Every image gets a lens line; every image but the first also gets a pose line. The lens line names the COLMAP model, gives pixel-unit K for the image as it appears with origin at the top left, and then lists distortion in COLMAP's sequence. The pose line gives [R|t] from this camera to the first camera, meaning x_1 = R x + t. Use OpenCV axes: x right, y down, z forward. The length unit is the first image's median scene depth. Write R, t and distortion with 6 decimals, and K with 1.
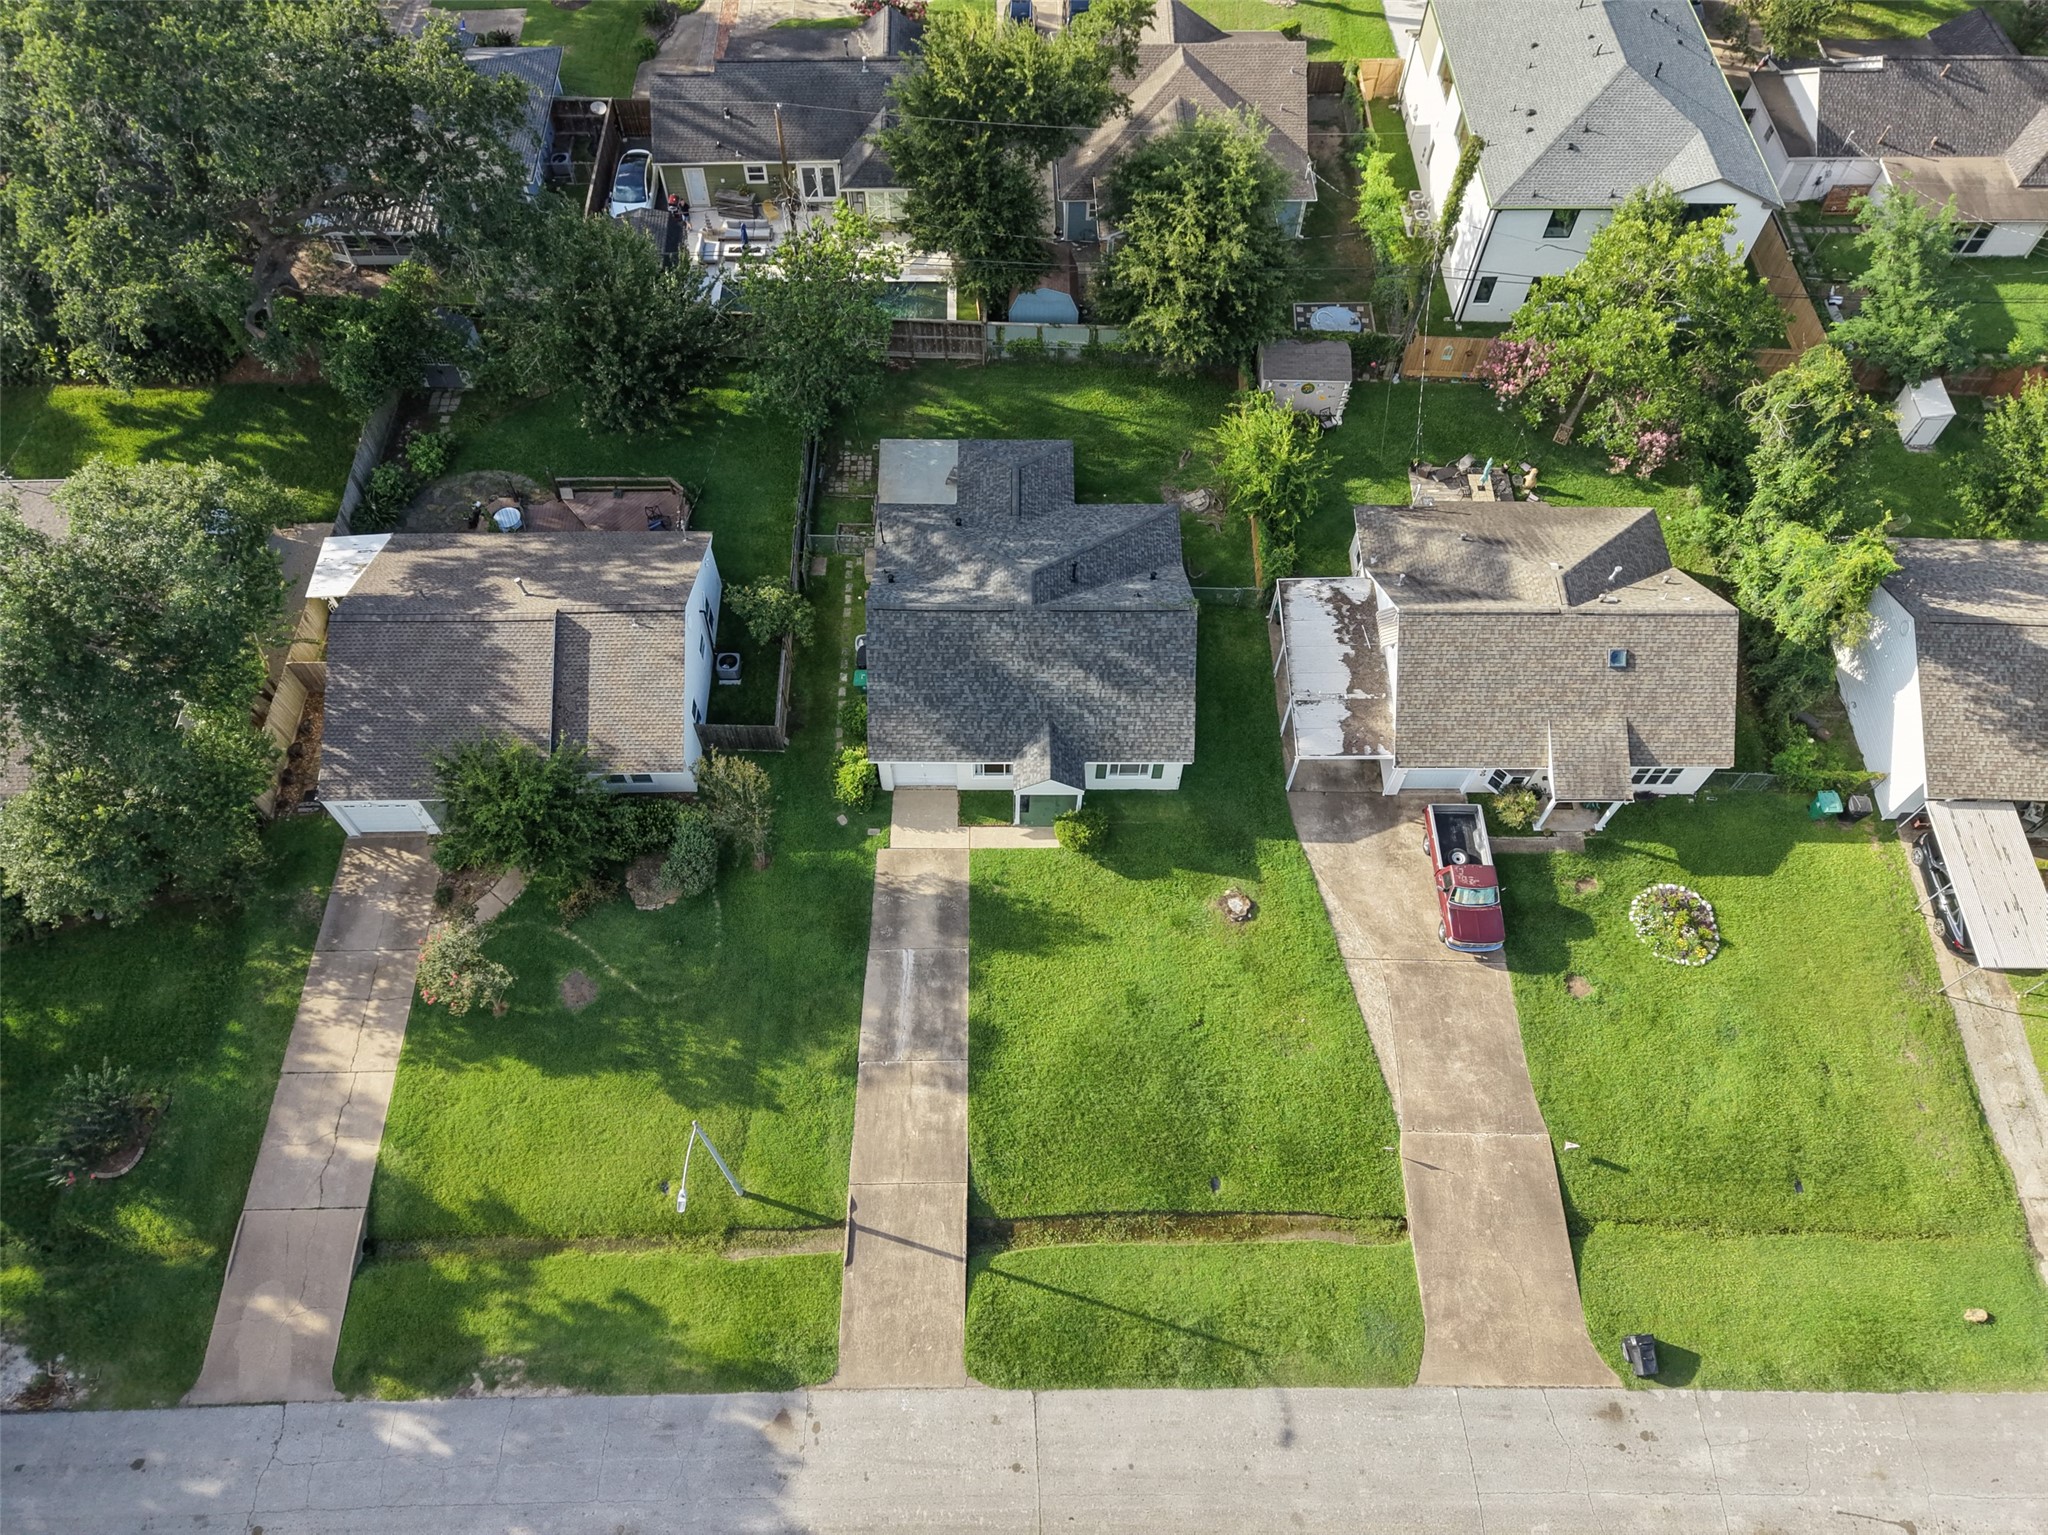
lens RADIAL K [[1372.0, 0, 1031.6], [0, 1372.0, 767.6], [0, 0, 1]] dist [0.029185, -0.030796]
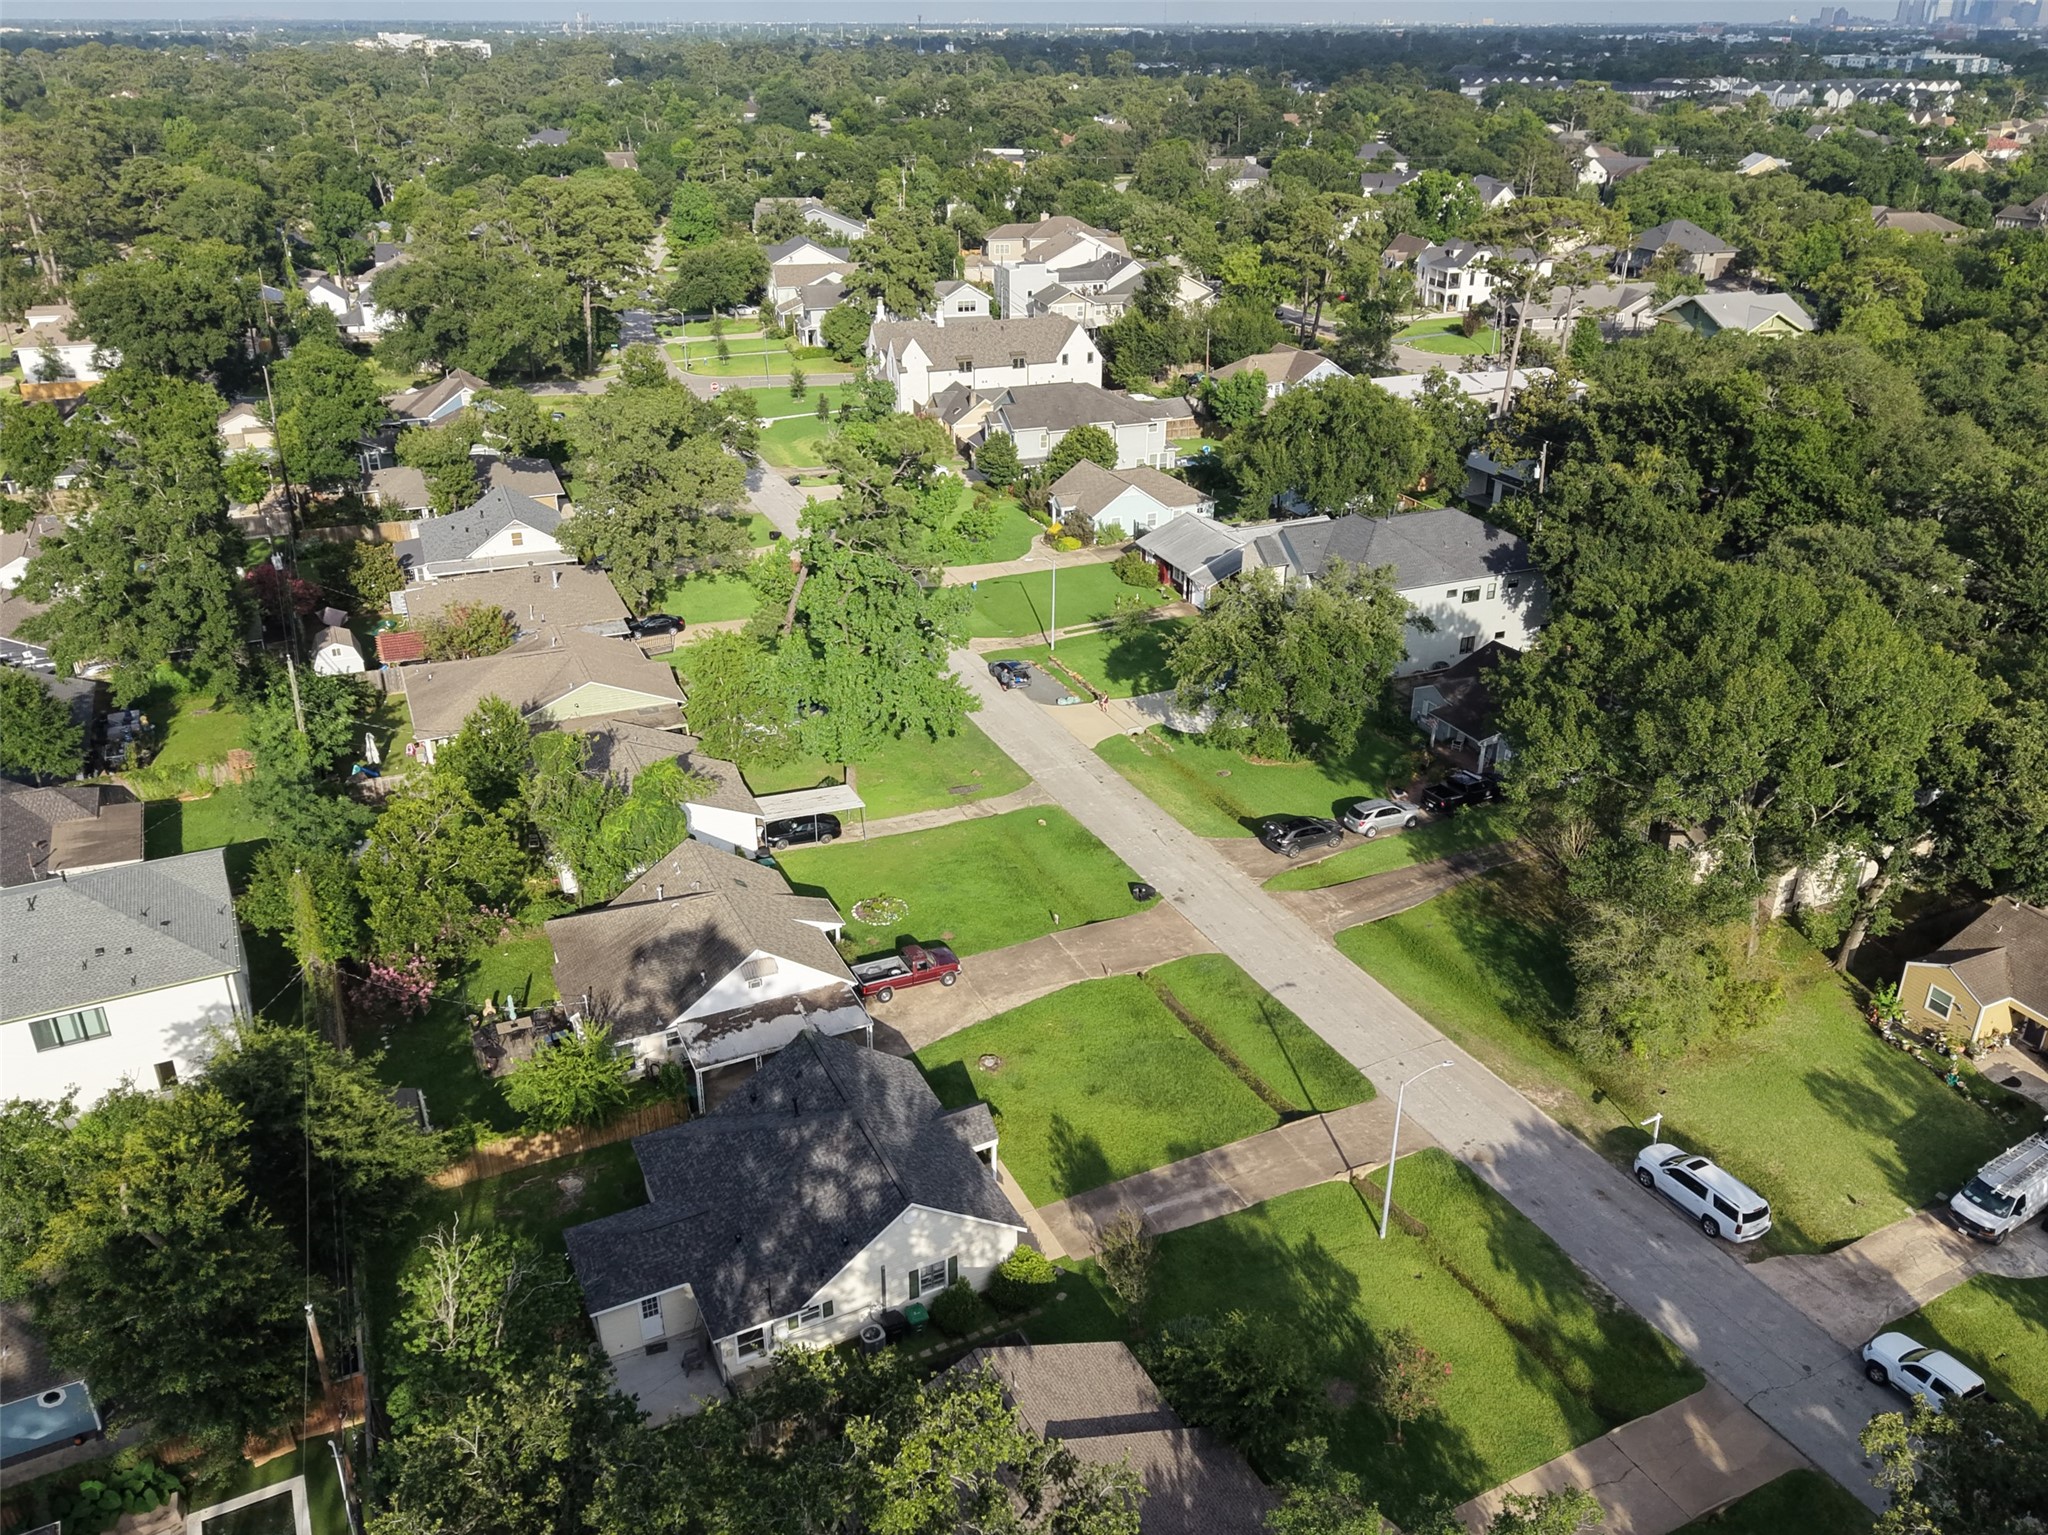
lens RADIAL K [[1573.0, 0, 1030.7], [0, 1573.0, 762.5], [0, 0, 1]] dist [0.035455, -0.041218]
pose [[-0.434651, -0.393444, 0.810111, -0.976157], [0.764298, 0.314652, 0.562887, -0.809447], [-0.476368, 0.863826, 0.163945, 0.492152]]
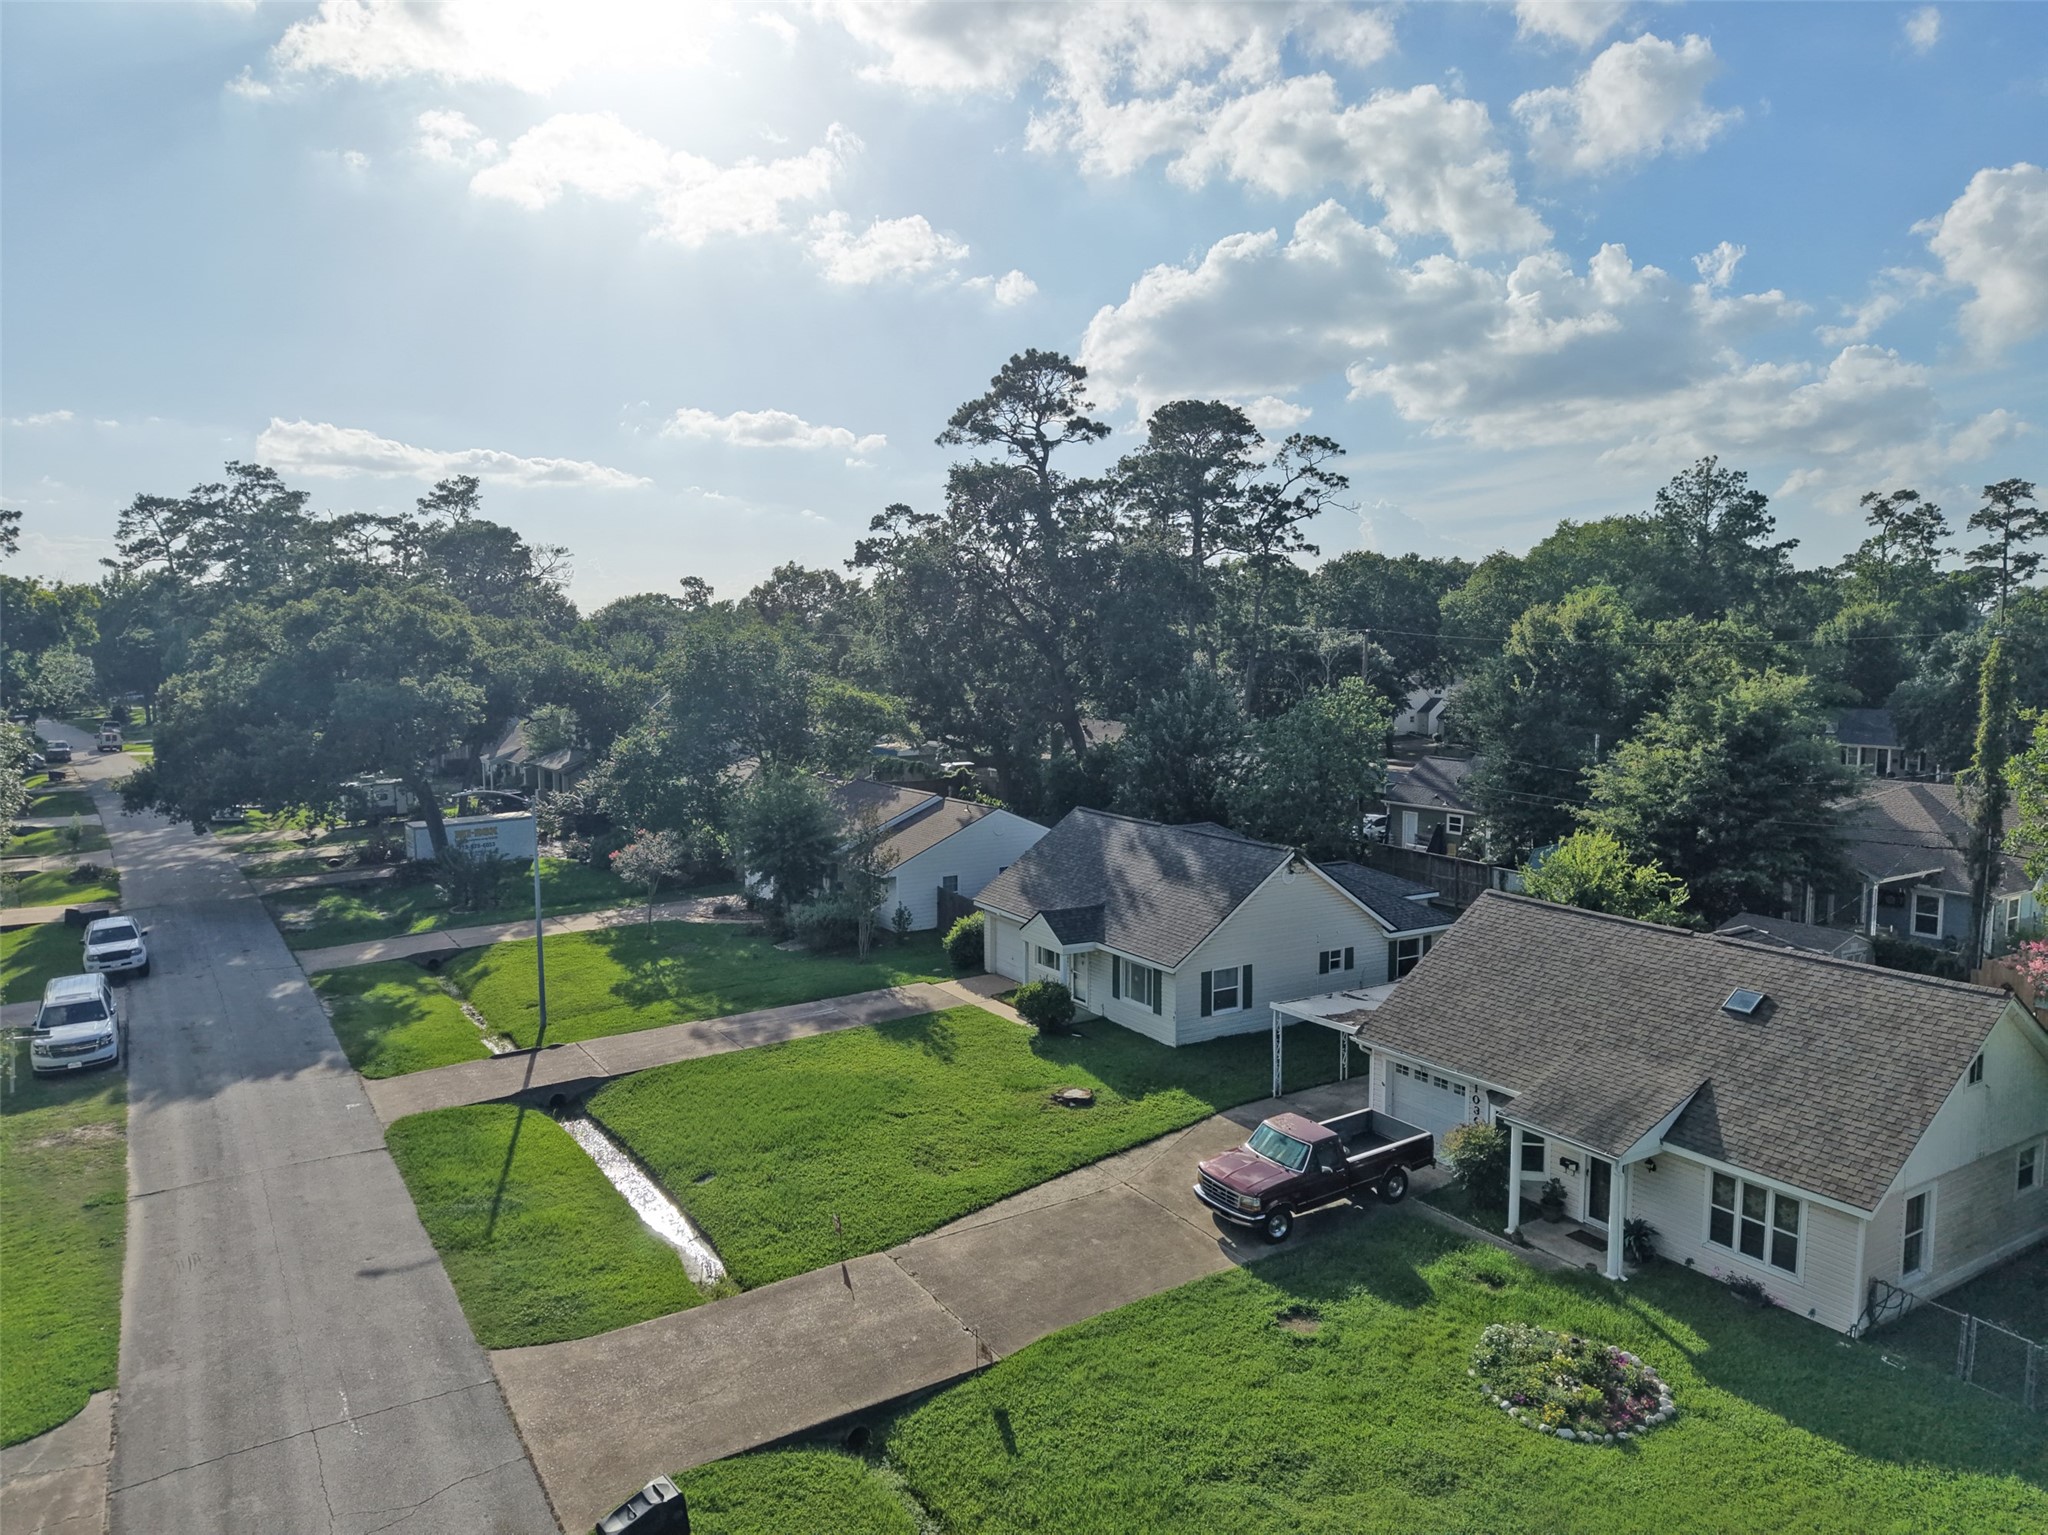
lens RADIAL K [[1372.0, 0, 1031.6], [0, 1372.0, 767.6], [0, 0, 1]] dist [0.029185, -0.030796]
pose [[0.528647, 0.072163, -0.845769, 0.761864], [-0.719829, 0.566167, -0.401623, 0.319124], [0.449864, 0.821126, 0.351247, 0.586865]]
